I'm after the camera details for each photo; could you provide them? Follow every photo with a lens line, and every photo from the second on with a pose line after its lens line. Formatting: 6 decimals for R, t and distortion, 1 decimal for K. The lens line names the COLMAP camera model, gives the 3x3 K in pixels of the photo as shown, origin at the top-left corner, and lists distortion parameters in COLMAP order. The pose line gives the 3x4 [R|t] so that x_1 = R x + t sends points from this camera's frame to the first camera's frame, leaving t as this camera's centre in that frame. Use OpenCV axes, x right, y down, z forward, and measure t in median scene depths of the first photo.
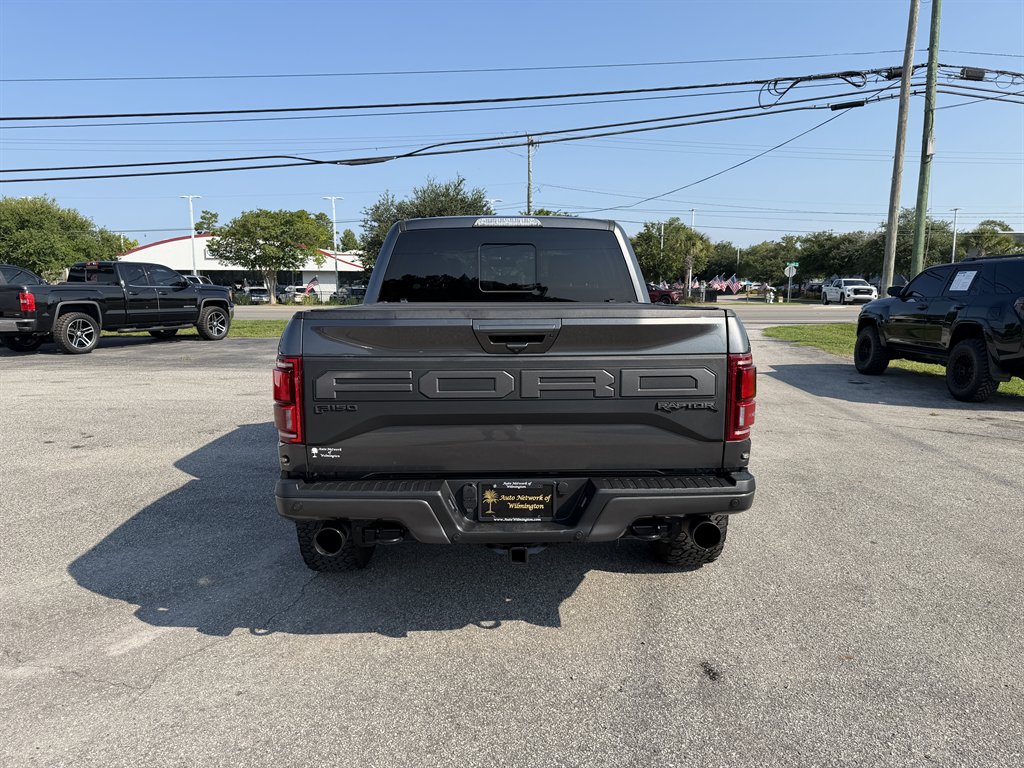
lens RADIAL K [[726.5, 0, 516.3], [0, 726.5, 385.0], [0, 0, 1]] dist [0.058988, -0.069346]
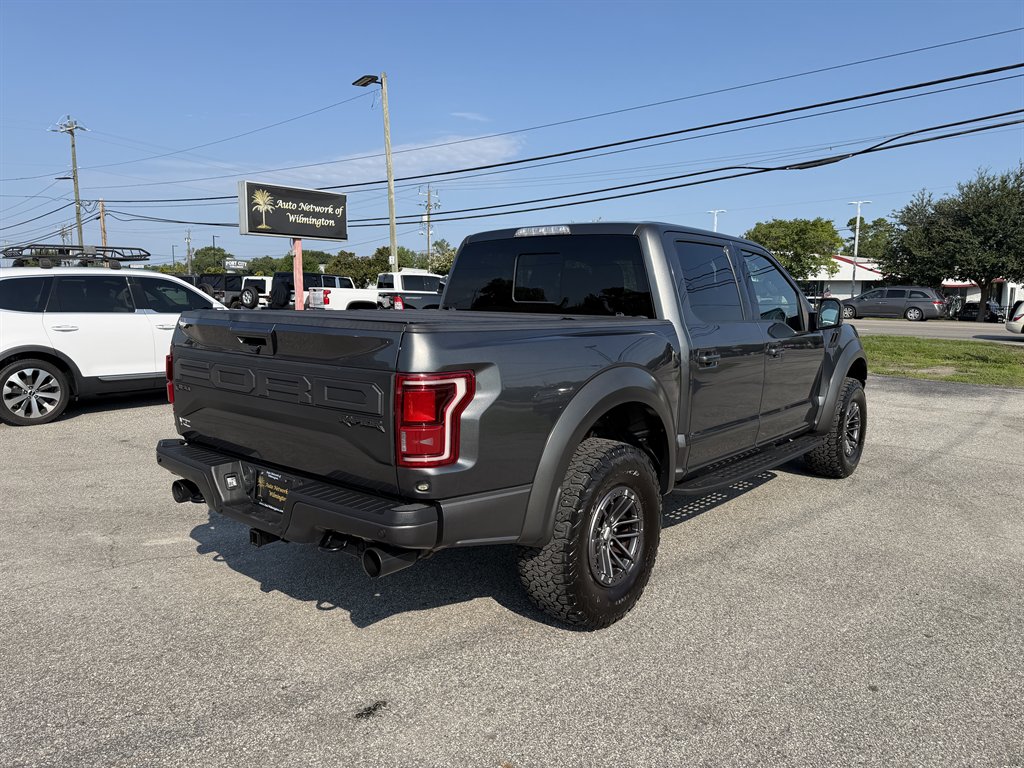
lens RADIAL K [[726.9, 0, 505.0], [0, 726.9, 386.2], [0, 0, 1]] dist [-0.001875, -0.004814]
pose [[0.741563, 0.092524, -0.664472, 0.133192], [-0.099742, 0.994642, 0.027185, -0.008273], [0.663427, 0.046116, 0.746819, 0.056068]]
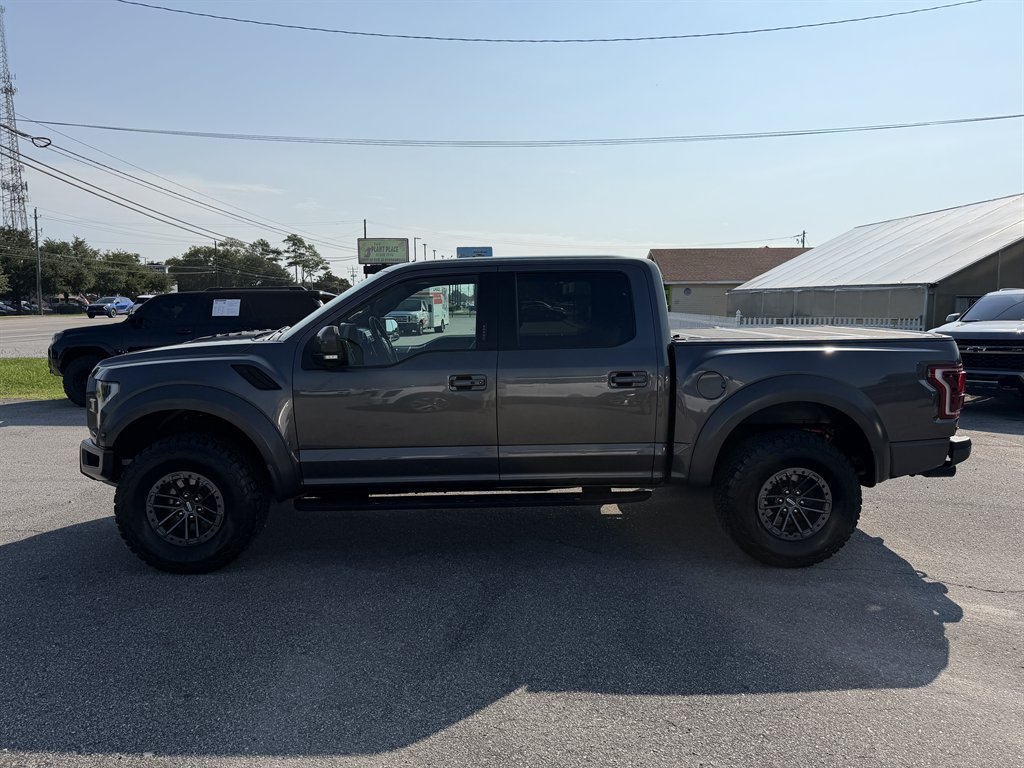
lens RADIAL K [[719.2, 0, 506.2], [0, 719.2, 381.6], [0, 0, 1]] dist [0.073248, -0.130846]
pose [[-0.002385, -0.110871, 0.993832, -0.254974], [0.135133, 0.984683, 0.110175, -0.041605], [-0.990825, 0.134563, 0.012634, 0.263773]]
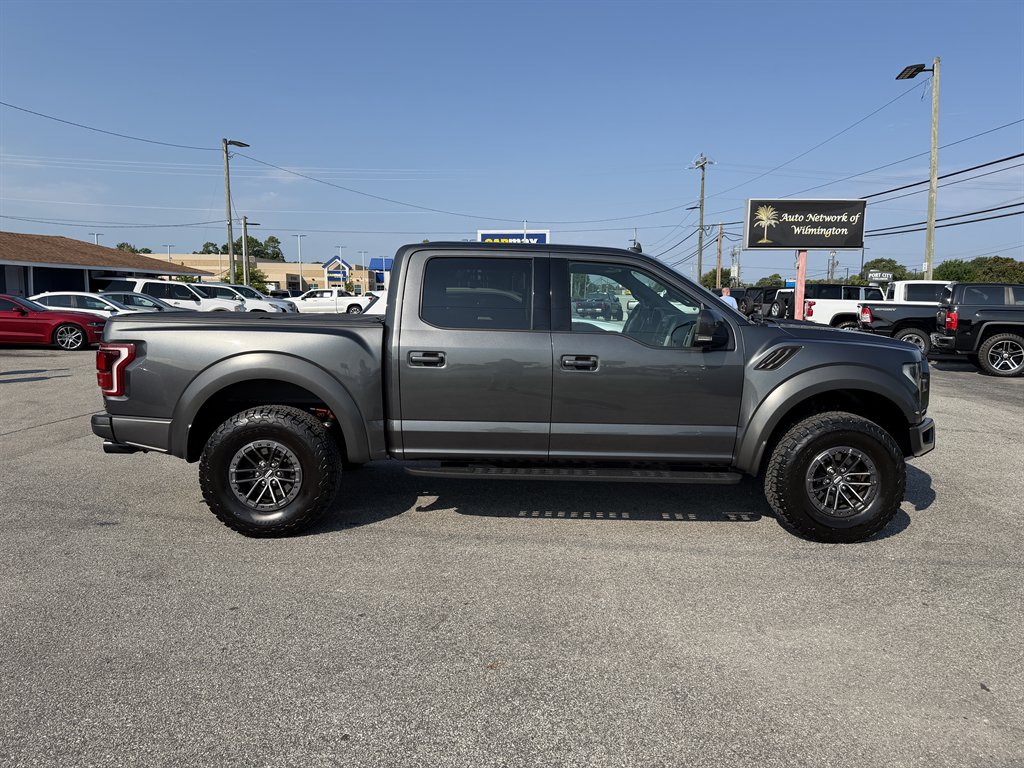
lens RADIAL K [[719.2, 0, 506.2], [0, 719.2, 381.6], [0, 0, 1]] dist [0.073248, -0.130846]
pose [[-0.036870, 0.109860, -0.993263, 0.262752], [-0.140191, 0.983541, 0.113989, -0.037207], [0.989438, 0.143450, -0.020861, 0.265904]]
